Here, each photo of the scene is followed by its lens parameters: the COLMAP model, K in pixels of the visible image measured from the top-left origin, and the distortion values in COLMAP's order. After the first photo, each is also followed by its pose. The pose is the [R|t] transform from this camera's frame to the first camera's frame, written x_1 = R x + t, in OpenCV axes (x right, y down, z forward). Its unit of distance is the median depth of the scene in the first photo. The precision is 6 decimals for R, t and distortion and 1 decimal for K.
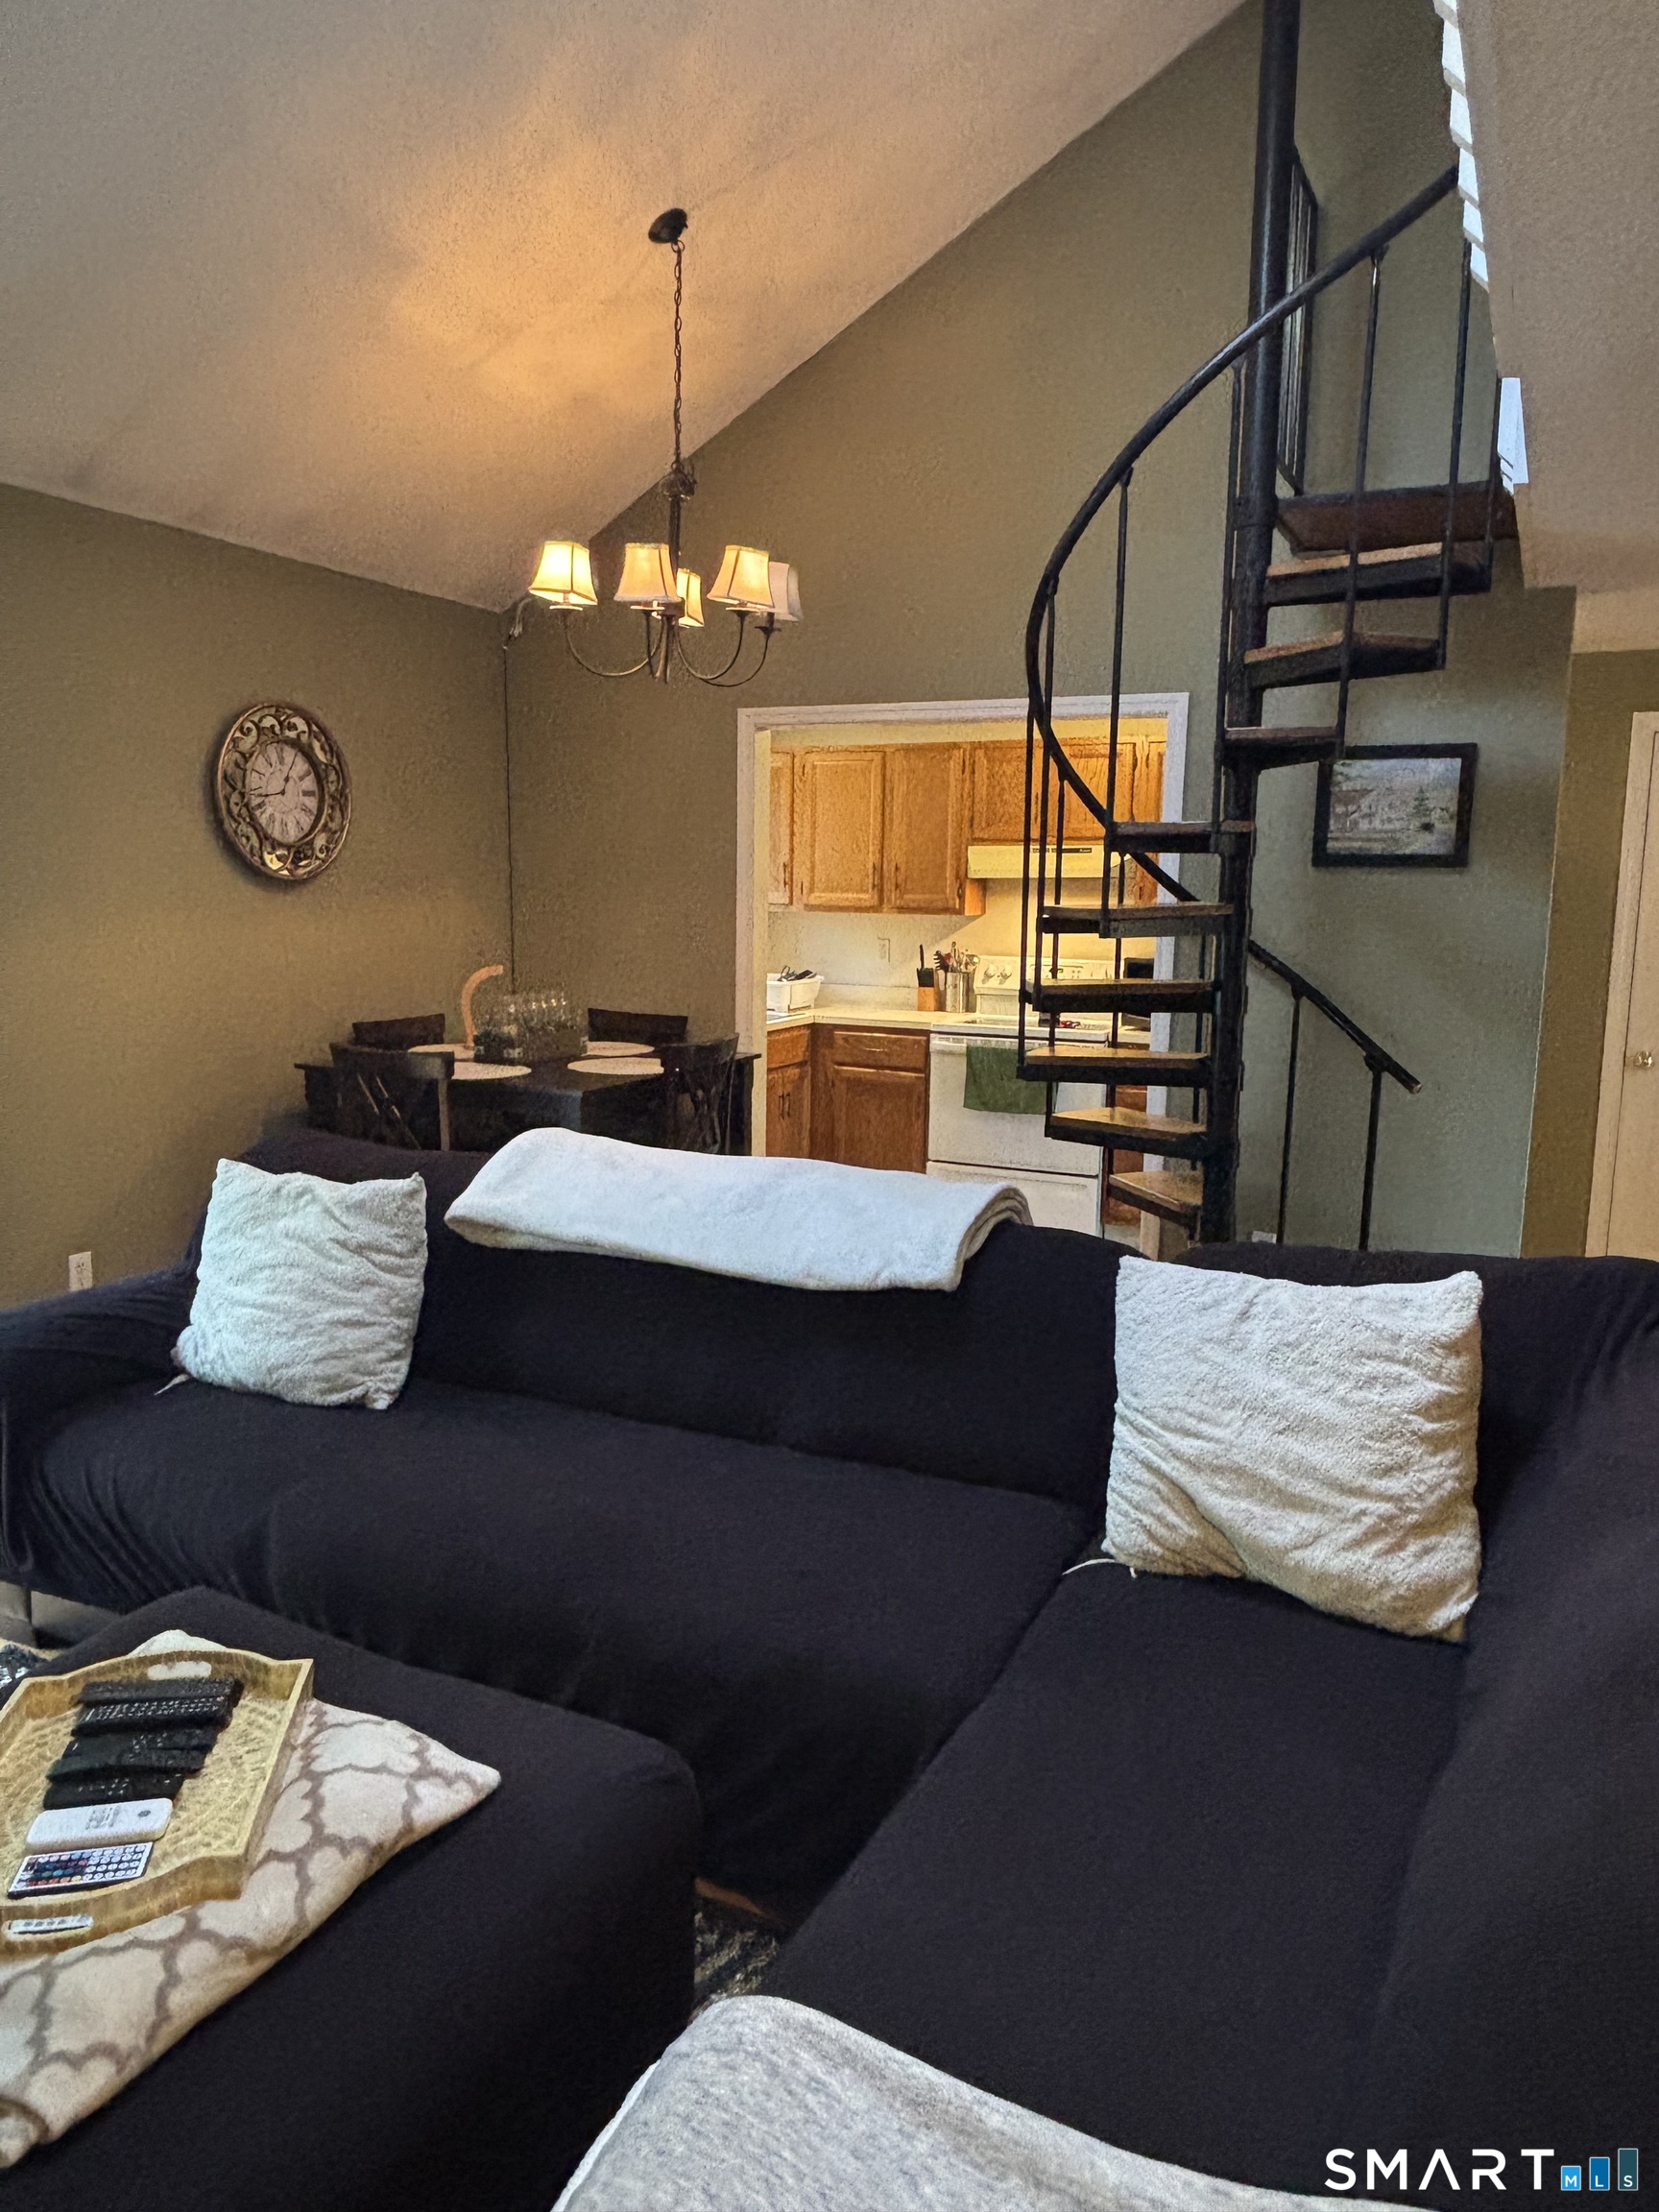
lens RADIAL K [[1486.9, 0, 824.0], [0, 1486.9, 1104.9], [0, 0, 1]] dist [0.054702, -0.081893]
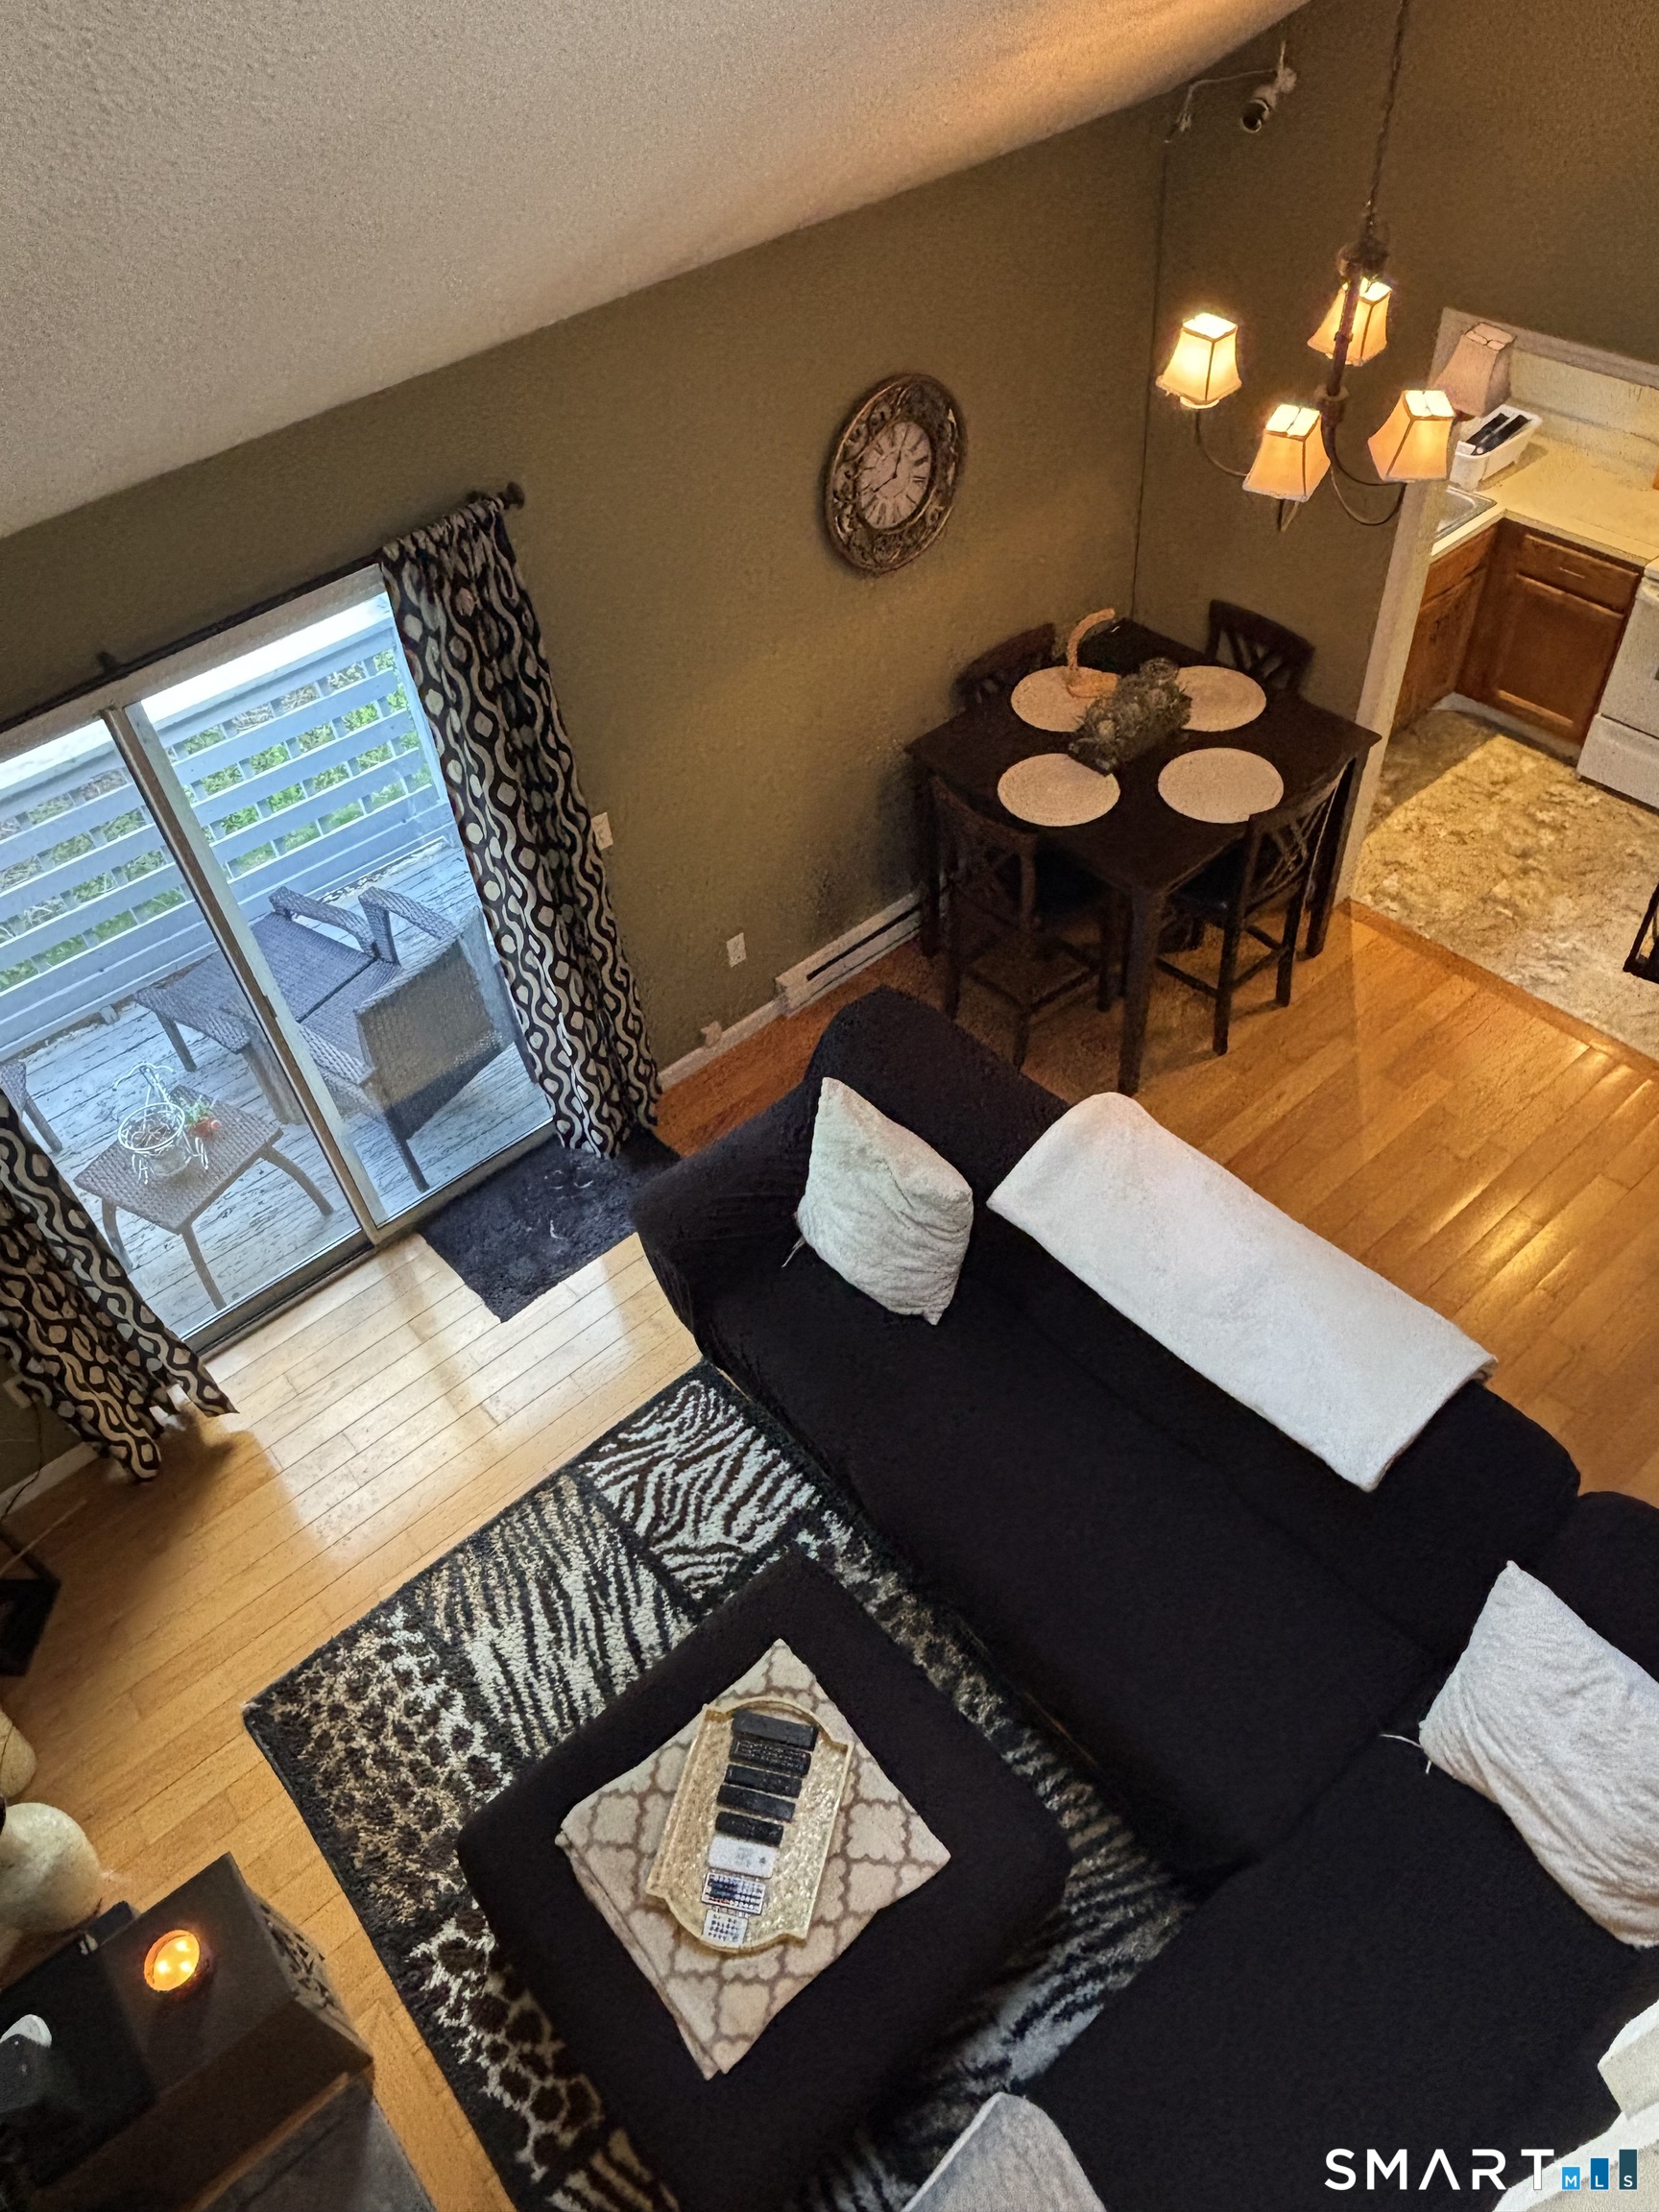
lens RADIAL K [[1490.9, 0, 819.7], [0, 1490.9, 1103.5], [0, 0, 1]] dist [0.043407, -0.057007]
pose [[0.910643, 0.239258, -0.336875, 0.010836], [0.031495, 0.772731, 0.633952, -0.583407], [0.411992, -0.587914, 0.696147, 0.102447]]
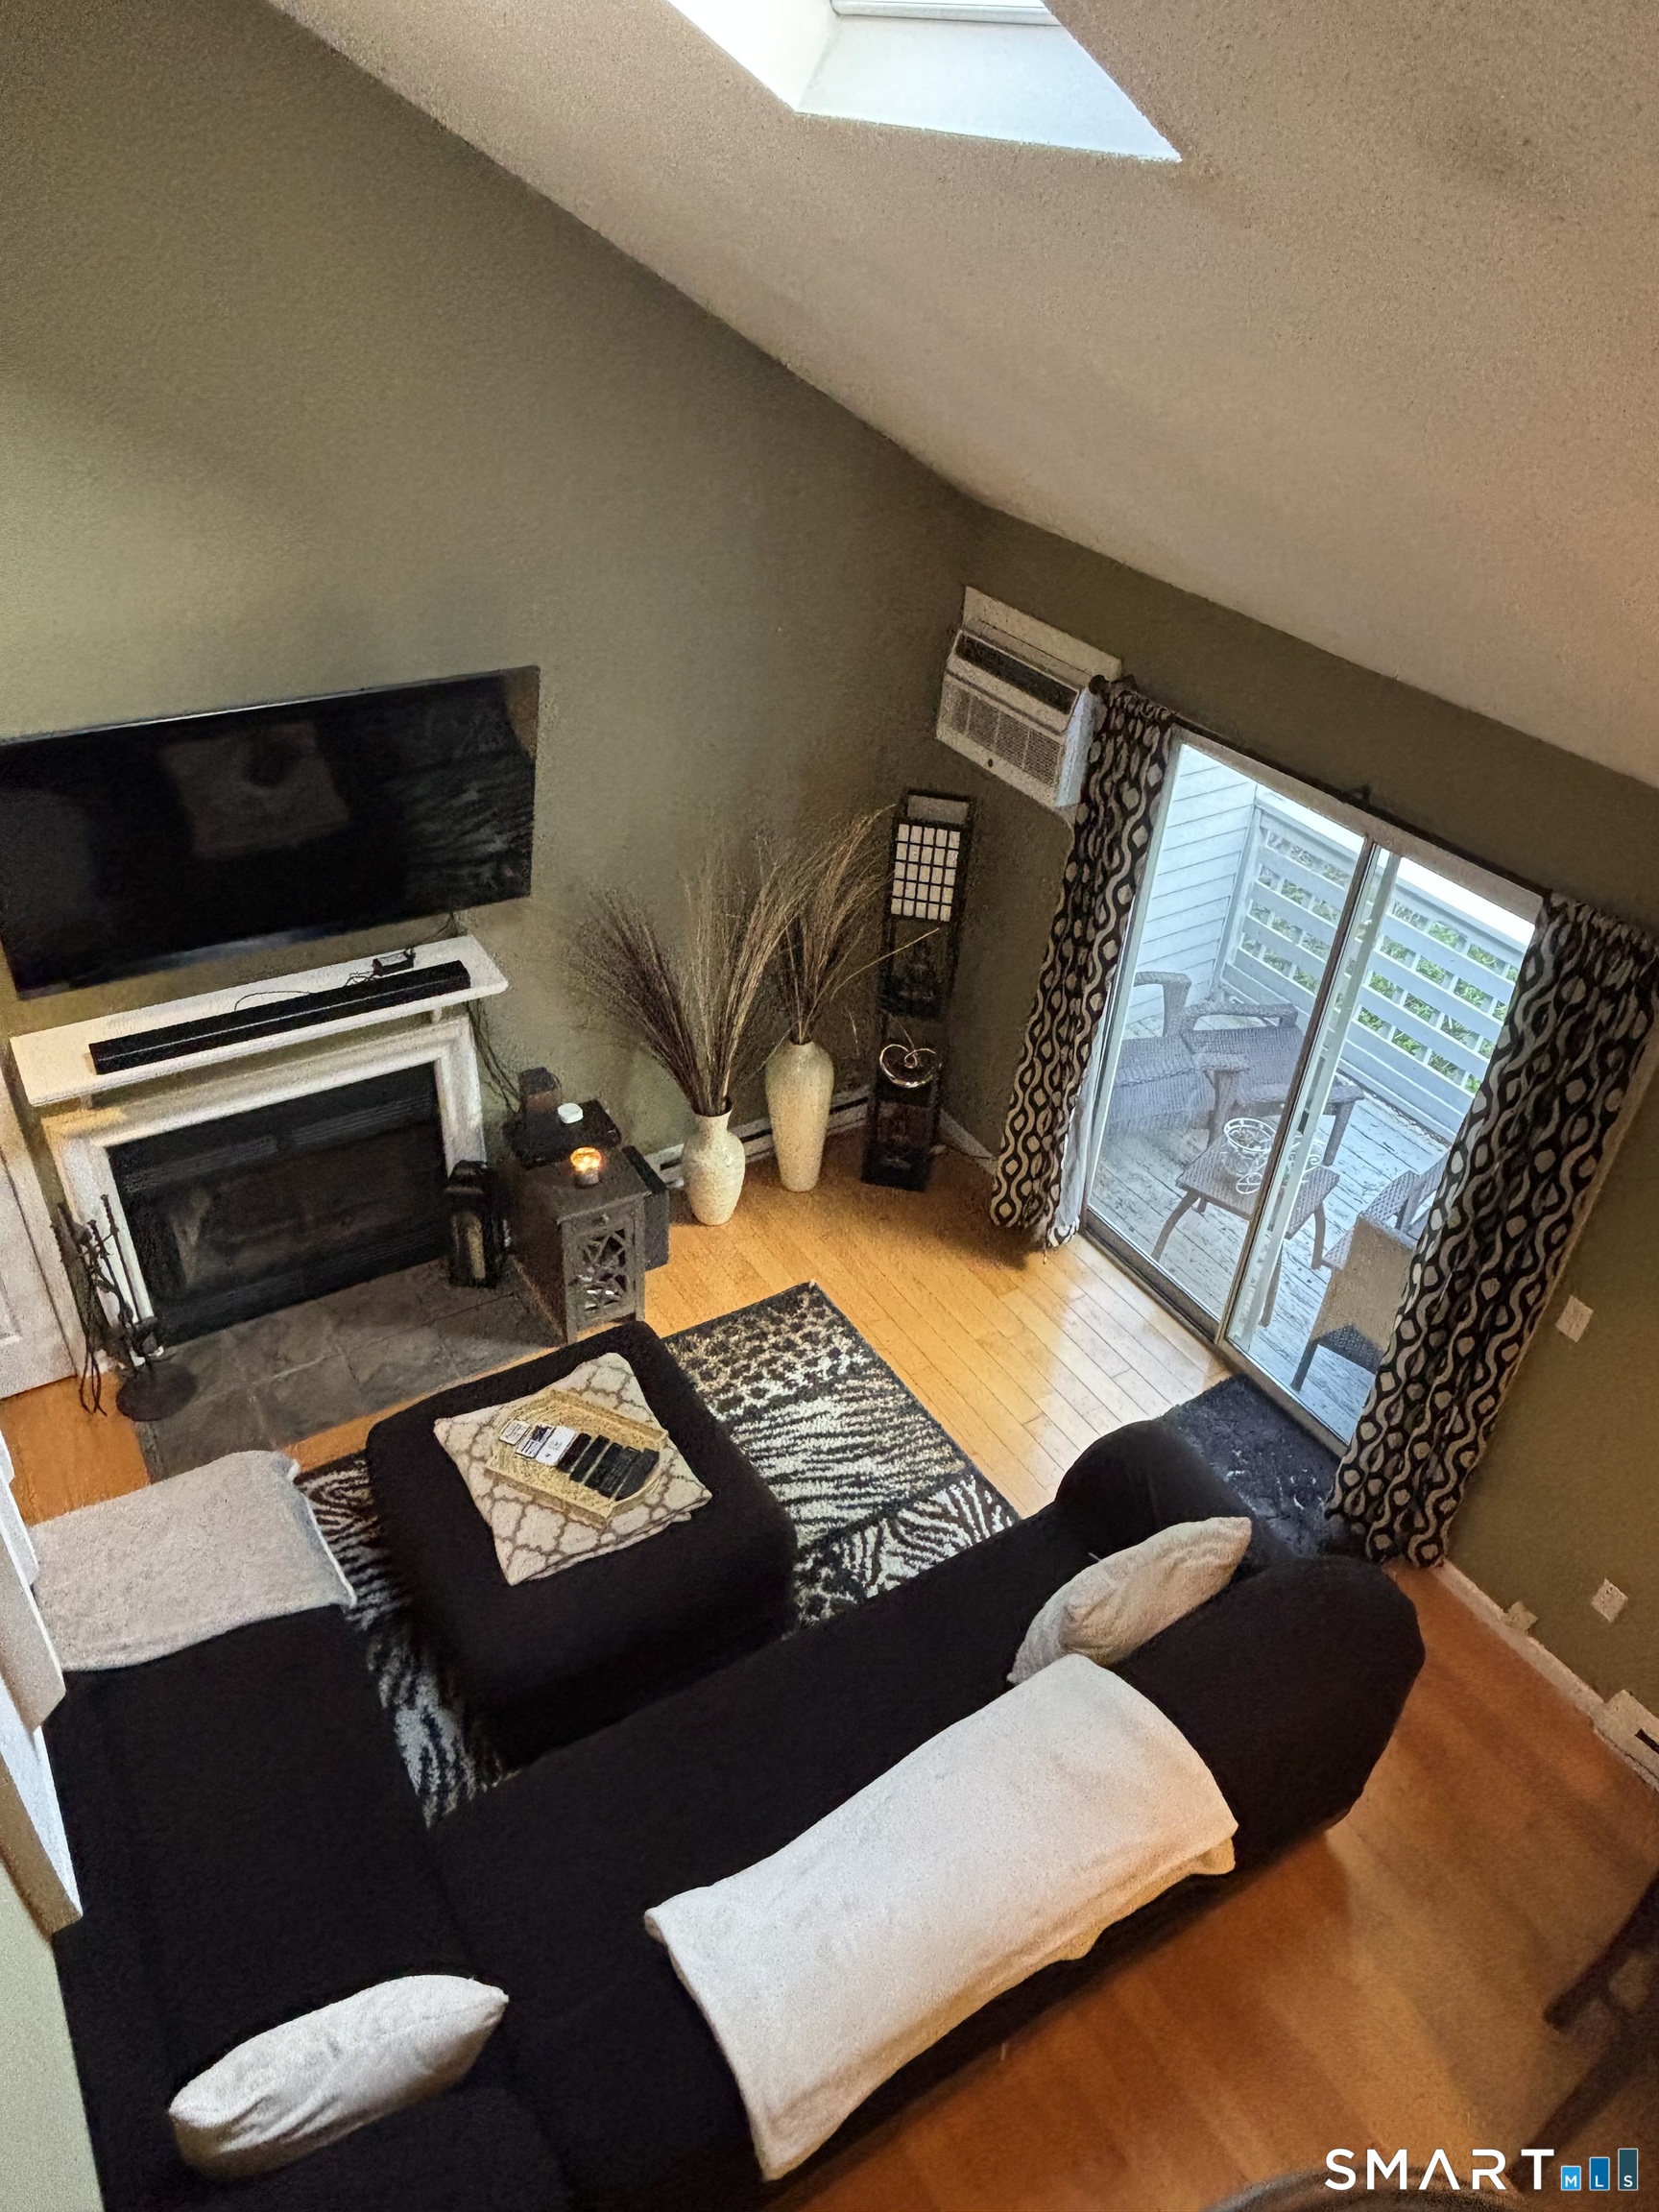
lens RADIAL K [[1486.9, 0, 824.0], [0, 1486.9, 1104.9], [0, 0, 1]] dist [0.054702, -0.081893]
pose [[-0.535018, 0.460935, -0.708021, 0.334776], [-0.185630, 0.753437, 0.630773, -0.677268], [0.824195, 0.468905, -0.317539, 0.758743]]
